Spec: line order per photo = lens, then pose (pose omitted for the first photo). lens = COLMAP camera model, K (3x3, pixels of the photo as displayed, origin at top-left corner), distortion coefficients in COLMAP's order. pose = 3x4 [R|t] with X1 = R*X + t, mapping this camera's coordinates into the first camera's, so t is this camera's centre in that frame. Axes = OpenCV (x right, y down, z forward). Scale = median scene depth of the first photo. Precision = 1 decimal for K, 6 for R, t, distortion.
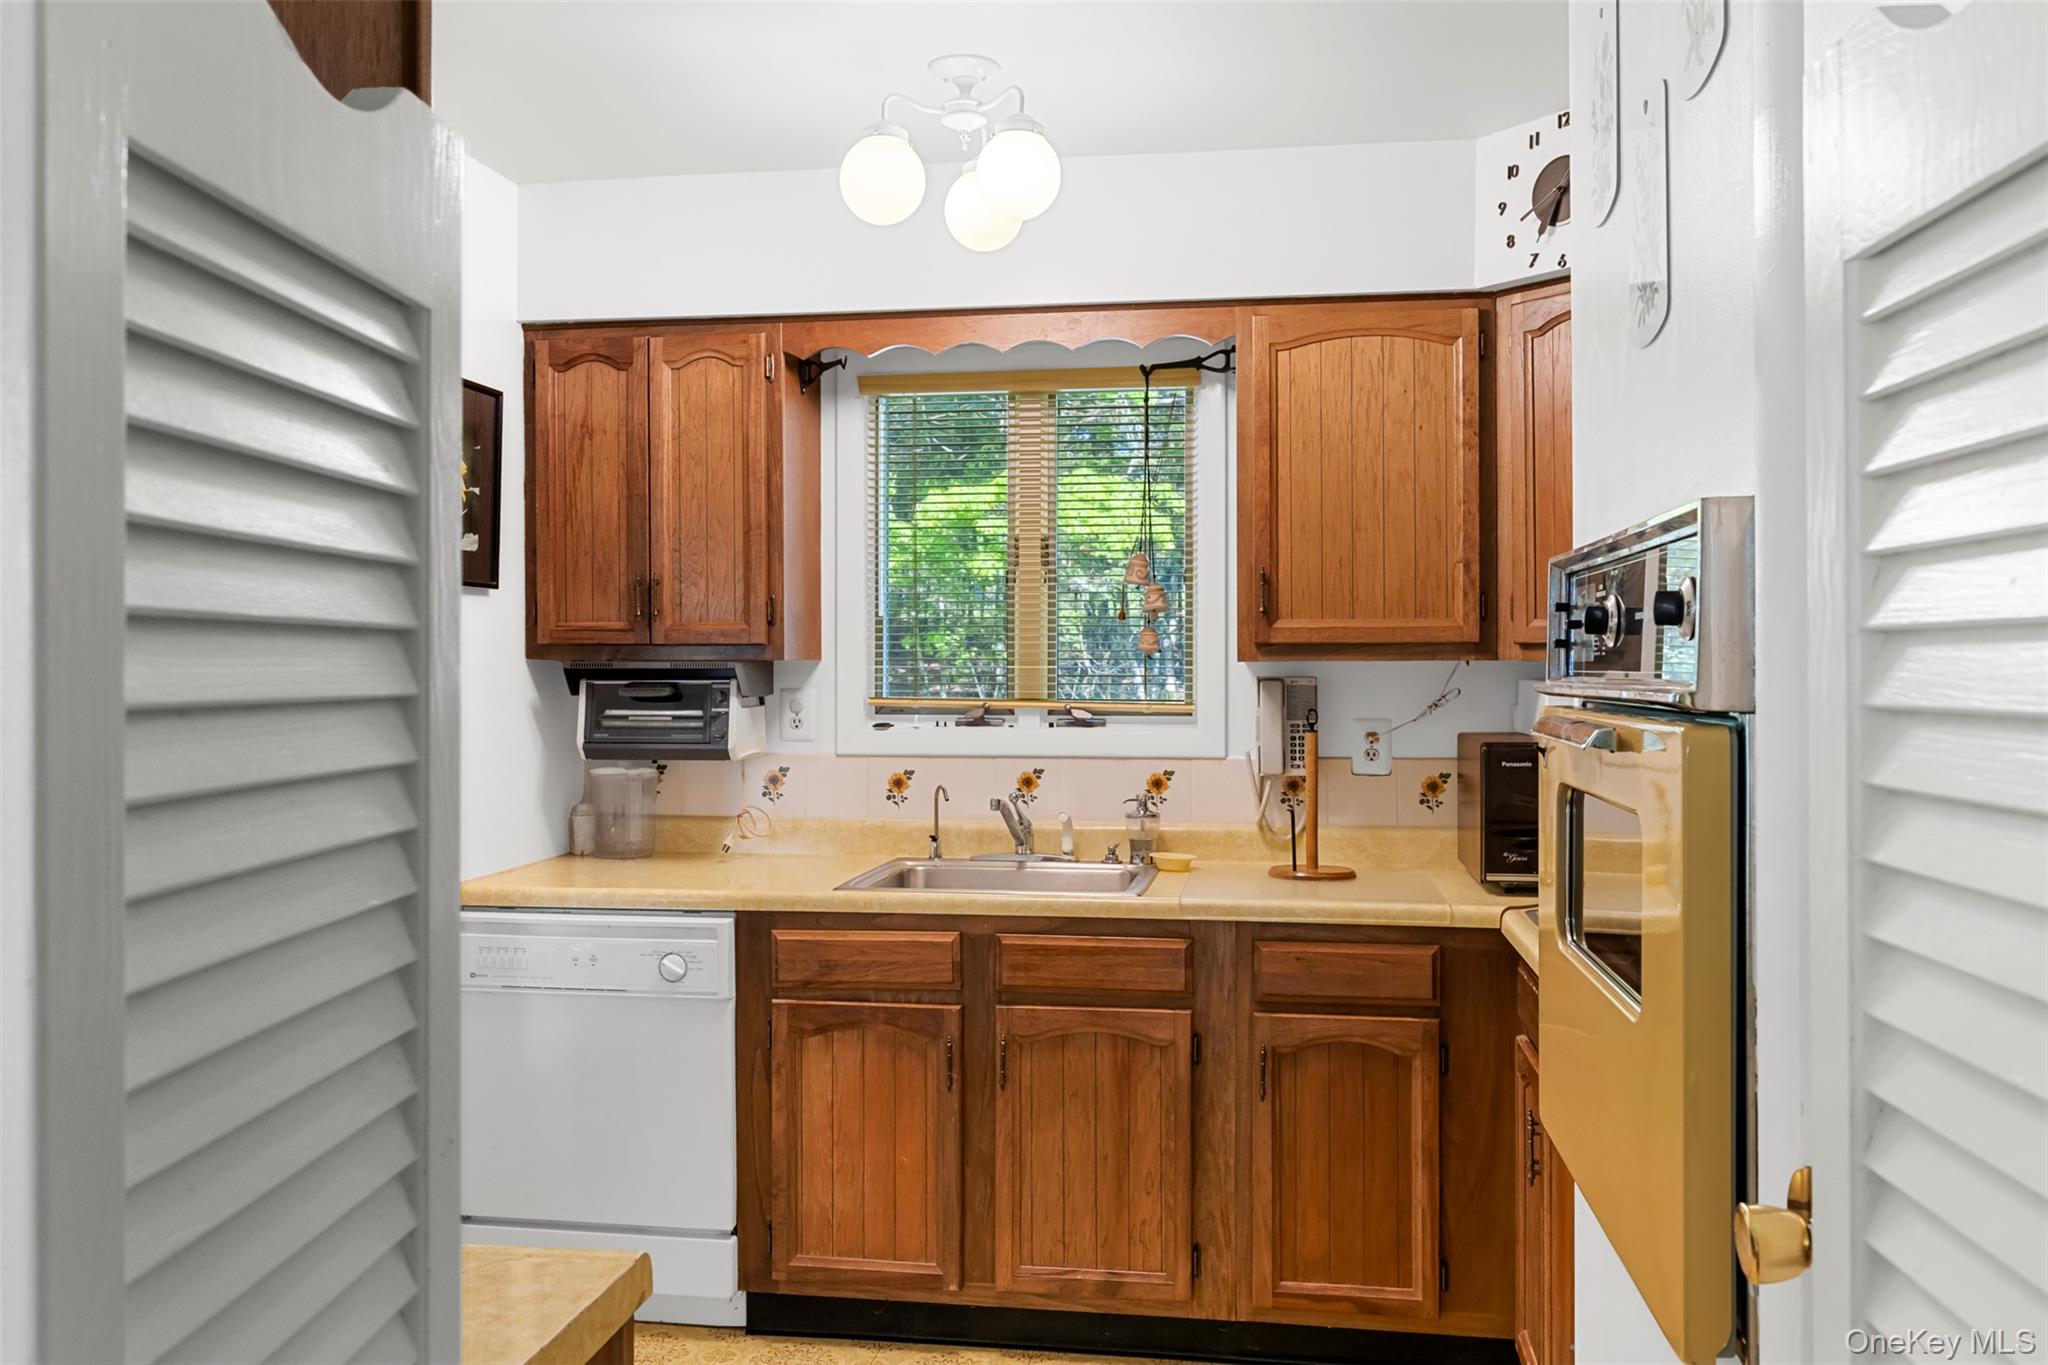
lens RADIAL K [[1547.8, 0, 1023.0], [0, 1547.8, 680.7], [0, 0, 1]] dist [0.015456, -0.000598]
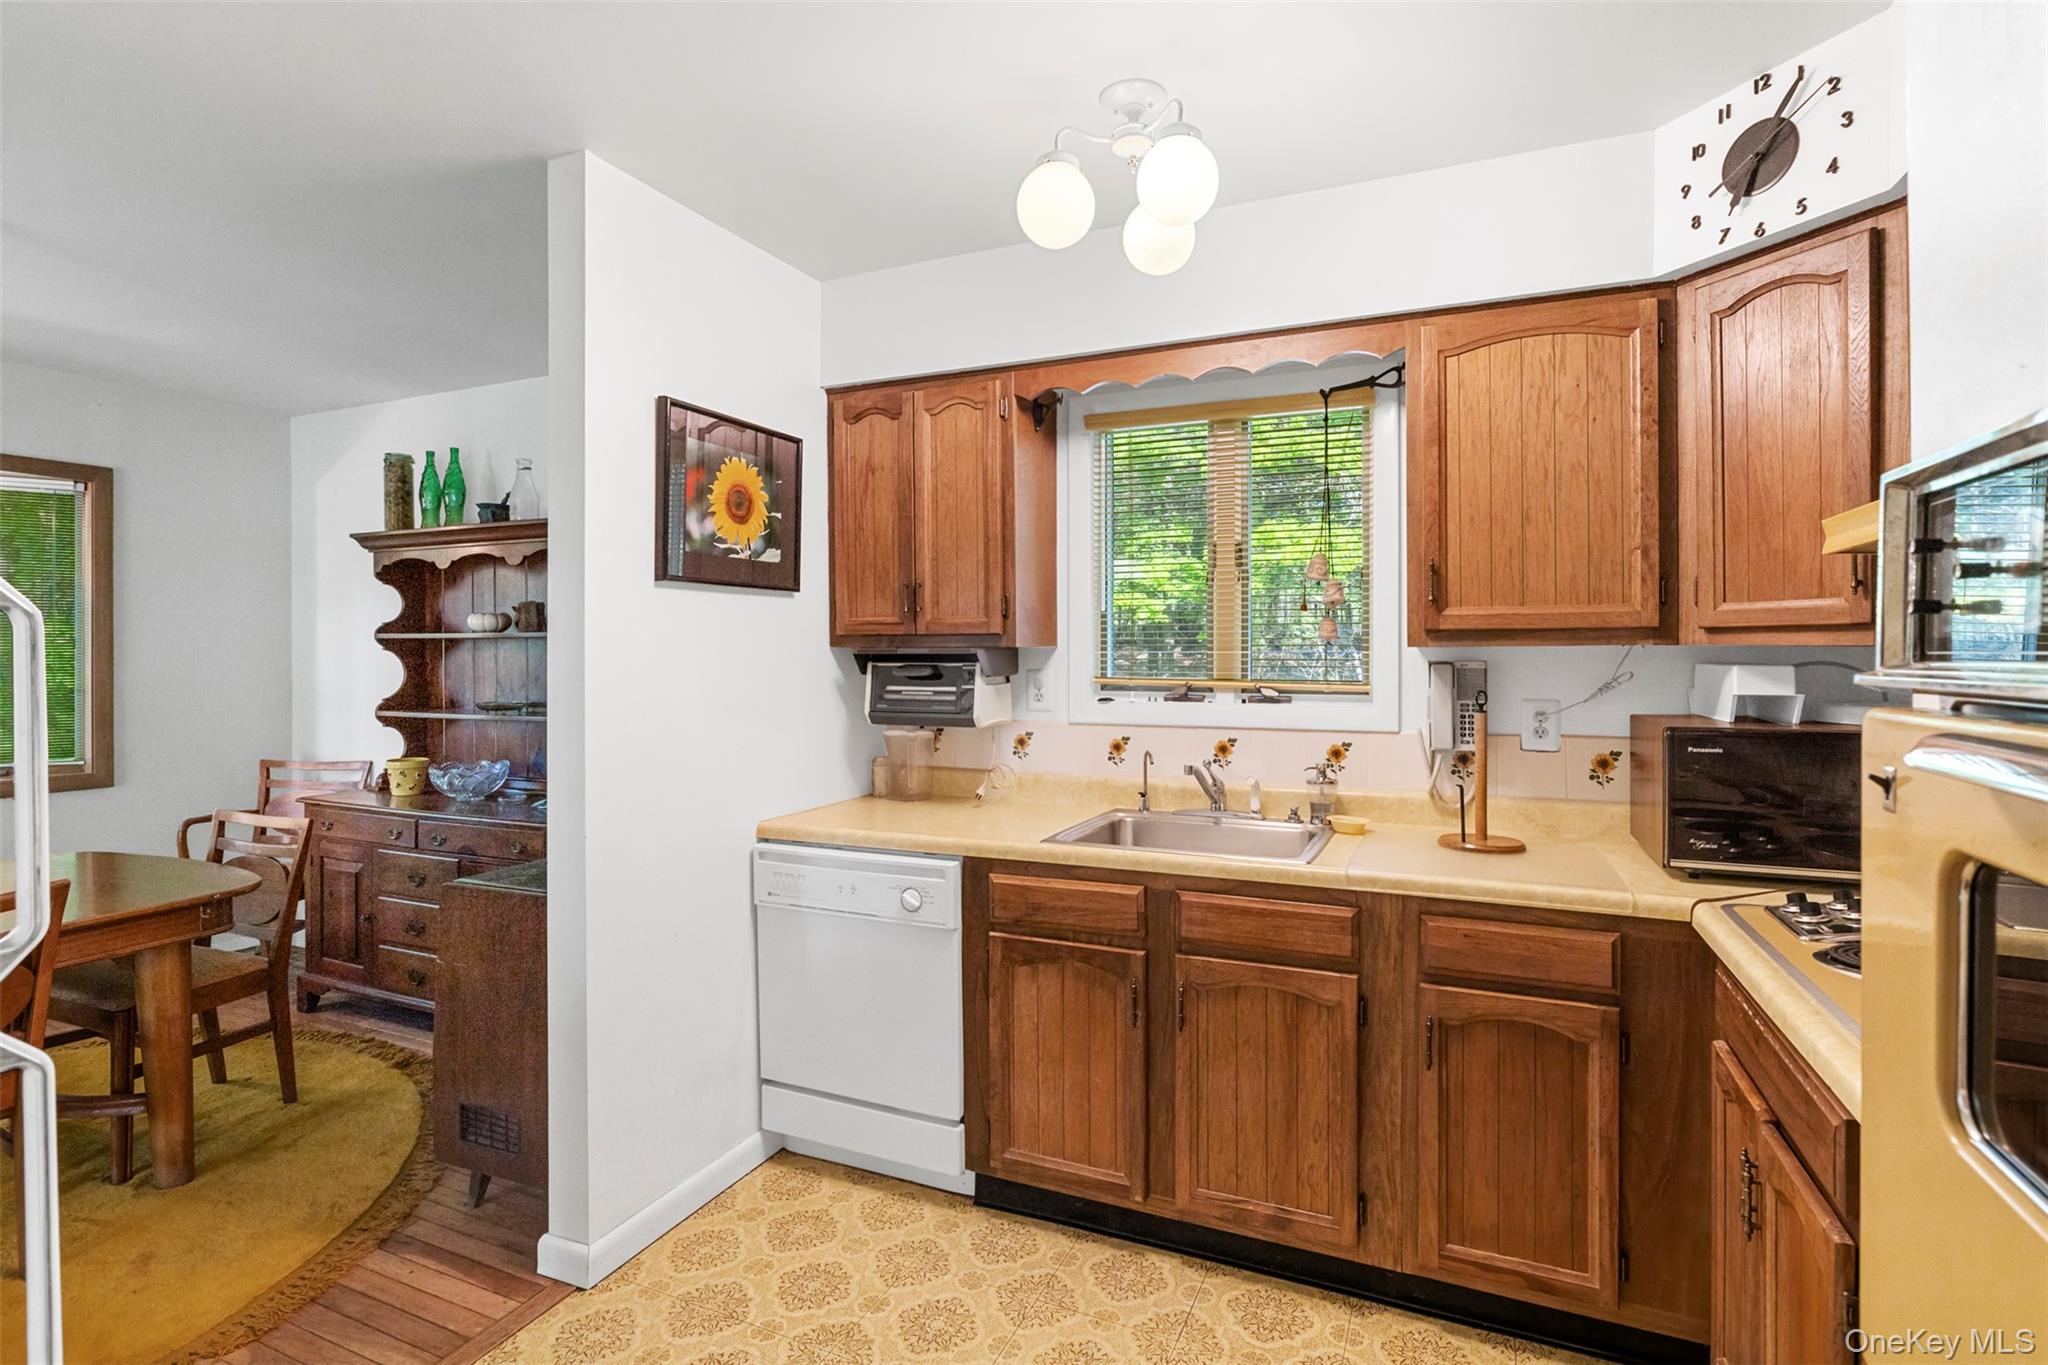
lens RADIAL K [[995.2, 0, 1027.2], [0, 995.2, 660.0], [0, 0, 1]] dist [-0.003903, 0.001831]
pose [[0.970035, 0.000753, -0.242964, 0.050762], [-0.001436, 0.999996, -0.002633, -0.000789], [0.242961, 0.002903, 0.970032, 0.265462]]
